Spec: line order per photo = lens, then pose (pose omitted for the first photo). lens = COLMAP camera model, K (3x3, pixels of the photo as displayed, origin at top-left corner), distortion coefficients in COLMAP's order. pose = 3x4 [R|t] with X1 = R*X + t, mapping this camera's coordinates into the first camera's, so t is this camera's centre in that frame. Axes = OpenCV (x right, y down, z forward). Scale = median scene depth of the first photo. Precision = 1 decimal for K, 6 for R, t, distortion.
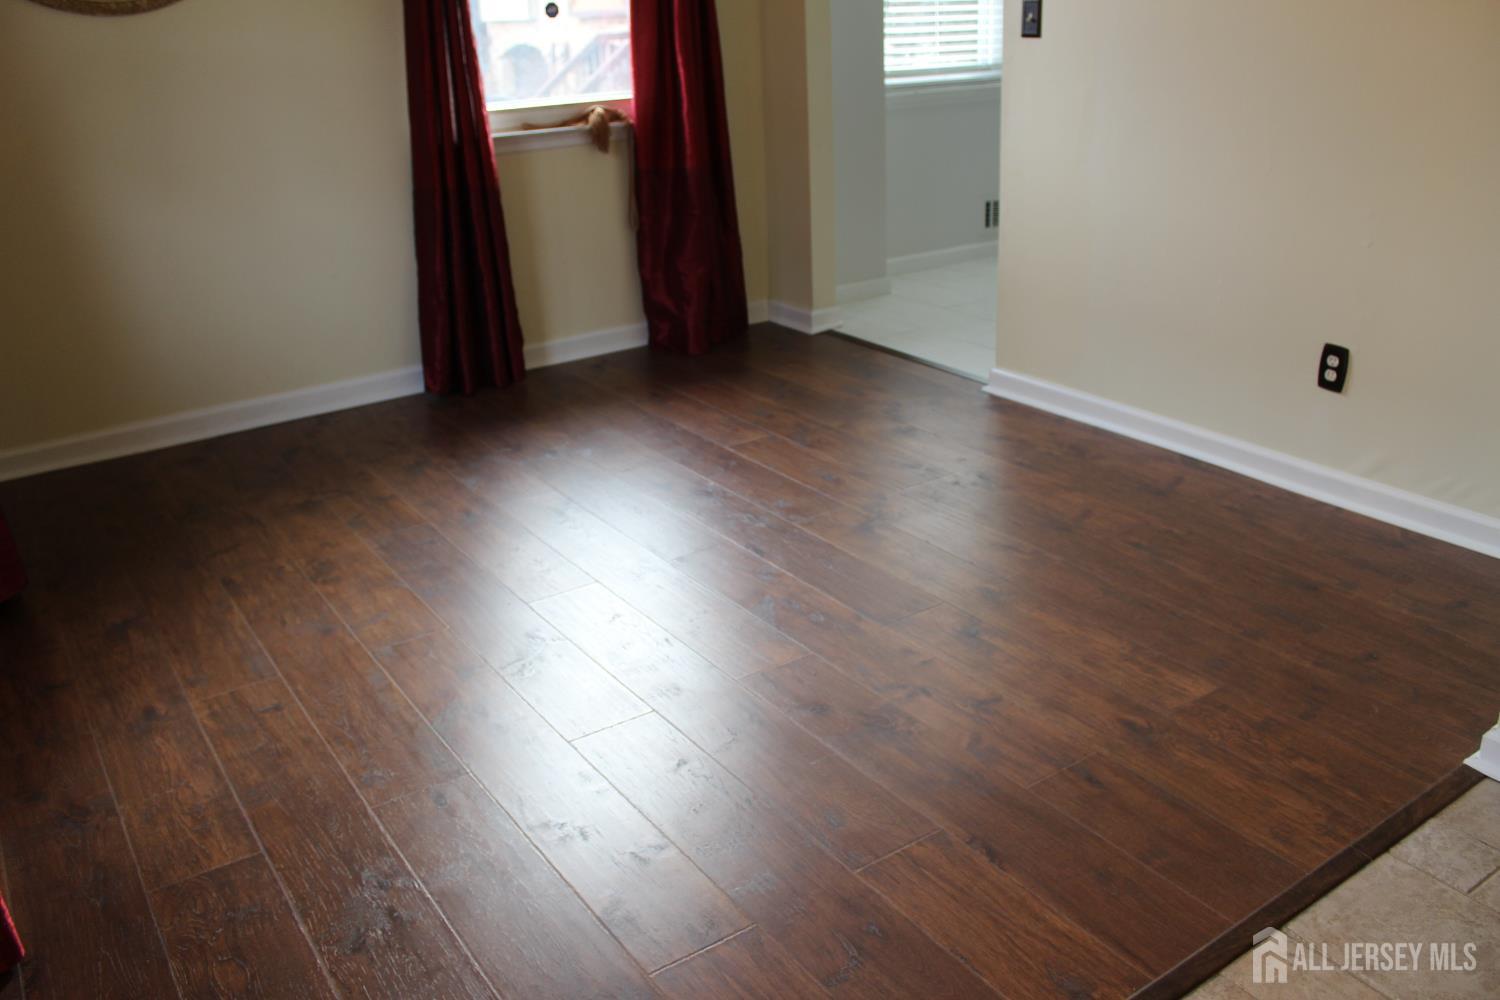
lens RADIAL K [[1249.6, 0, 750.6], [0, 1249.6, 488.2], [0, 0, 1]] dist [-0.149417, 0.114048]
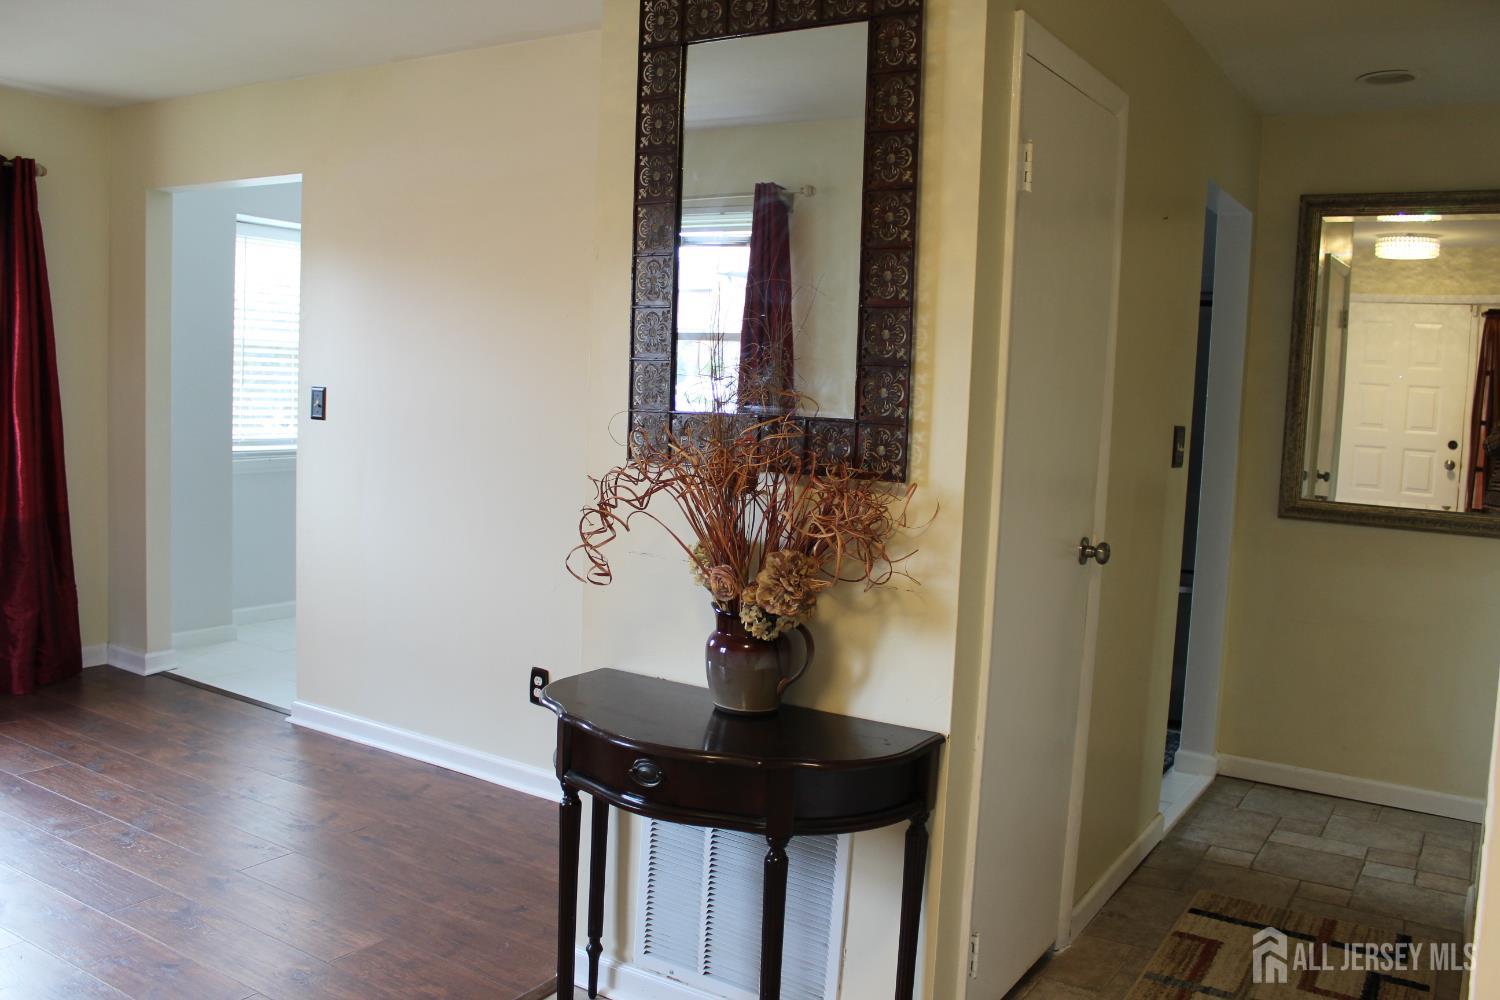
lens RADIAL K [[1249.6, 0, 752.3], [0, 1249.6, 500.4], [0, 0, 1]] dist [-0.149417, 0.114048]
pose [[0.914368, 0.039460, 0.402956, 0.133659], [0.073600, 0.962458, -0.261260, 0.053521], [-0.398137, 0.268546, 0.877137, -0.204803]]
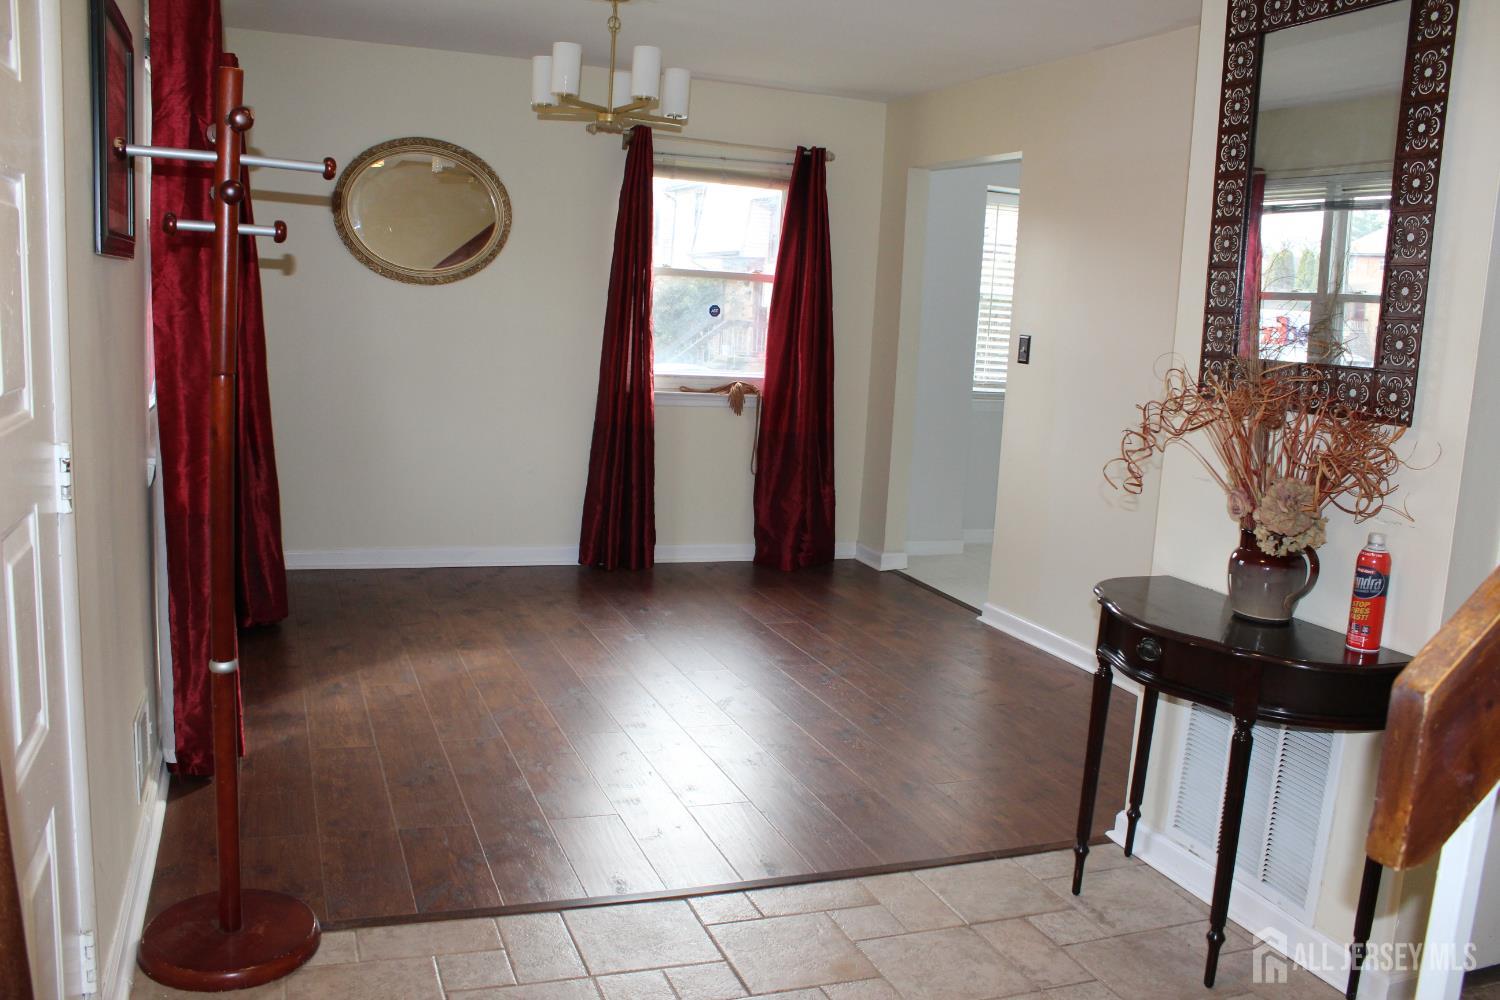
lens RADIAL K [[1249.6, 0, 751.6], [0, 1249.6, 497.8], [0, 0, 1]] dist [-0.149417, 0.114048]
pose [[0.969477, 0.125692, -0.210514, 0.240186], [-0.169008, 0.964612, -0.202387, 0.115001], [0.177626, 0.231789, 0.956412, -0.364212]]
